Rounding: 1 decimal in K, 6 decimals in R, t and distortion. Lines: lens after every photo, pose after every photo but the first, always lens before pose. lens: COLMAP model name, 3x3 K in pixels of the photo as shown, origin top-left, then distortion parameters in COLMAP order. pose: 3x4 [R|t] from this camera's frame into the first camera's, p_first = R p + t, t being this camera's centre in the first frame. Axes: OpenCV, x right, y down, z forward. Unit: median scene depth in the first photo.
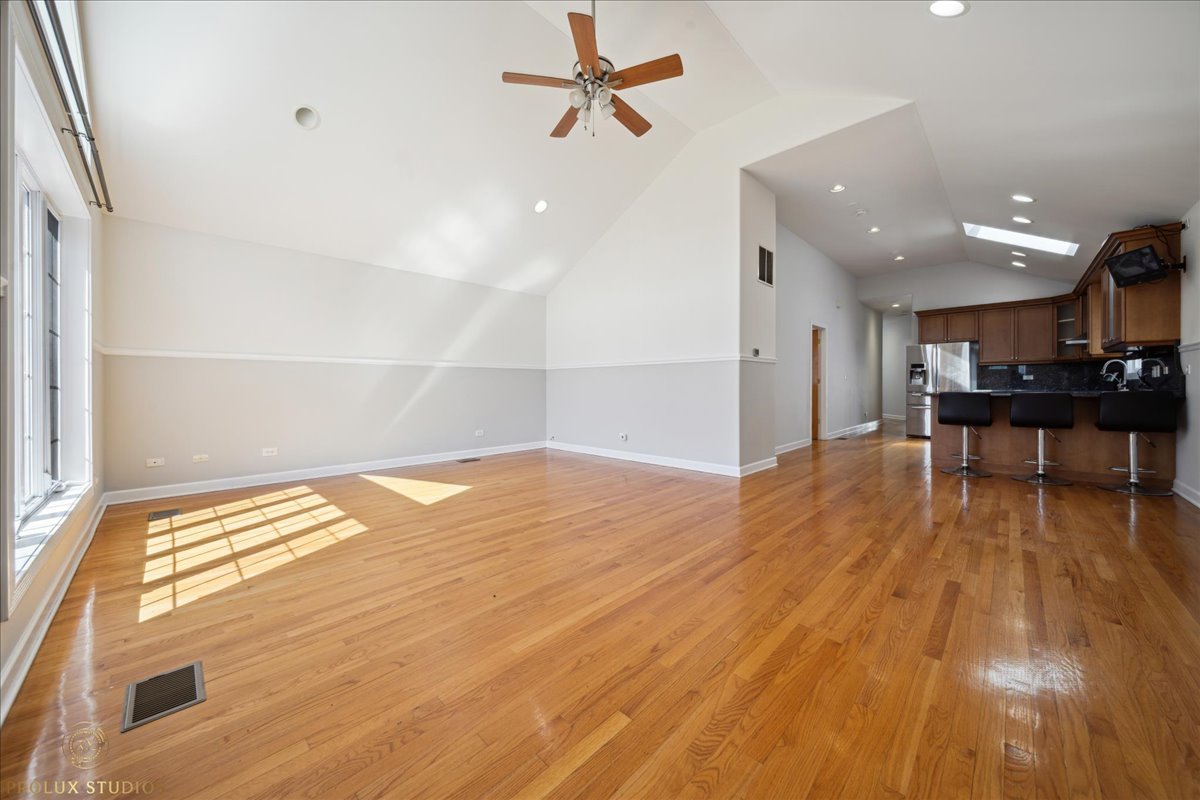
lens RADIAL K [[420.4, 0, 592.0], [0, 420.4, 392.6], [0, 0, 1]] dist [0.000825, 0.000028]
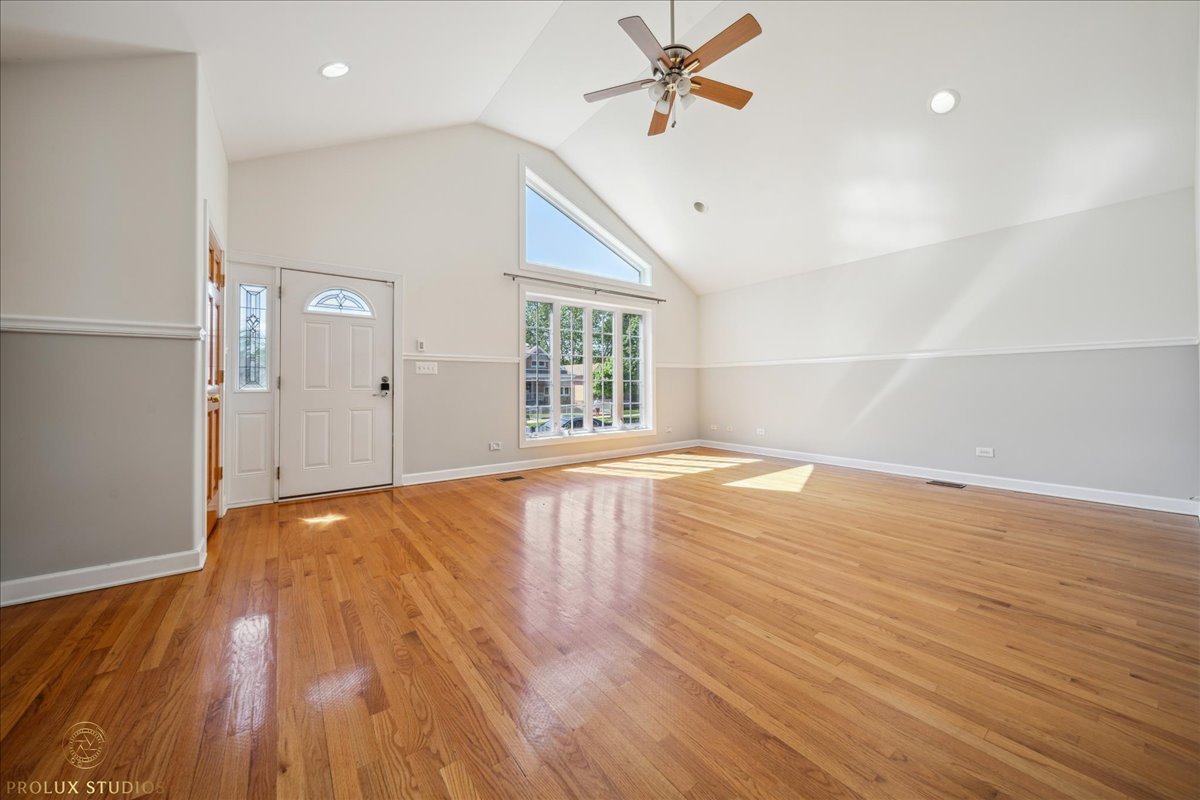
lens RADIAL K [[426.8, 0, 603.1], [0, 426.8, 382.6], [0, 0, 1]] dist [0.000420, 0.000022]
pose [[-0.137911, -0.004420, -0.990435, 0.934536], [-0.006618, 0.999972, -0.003541, -0.015418], [0.990422, 0.006066, -0.137937, 0.916835]]
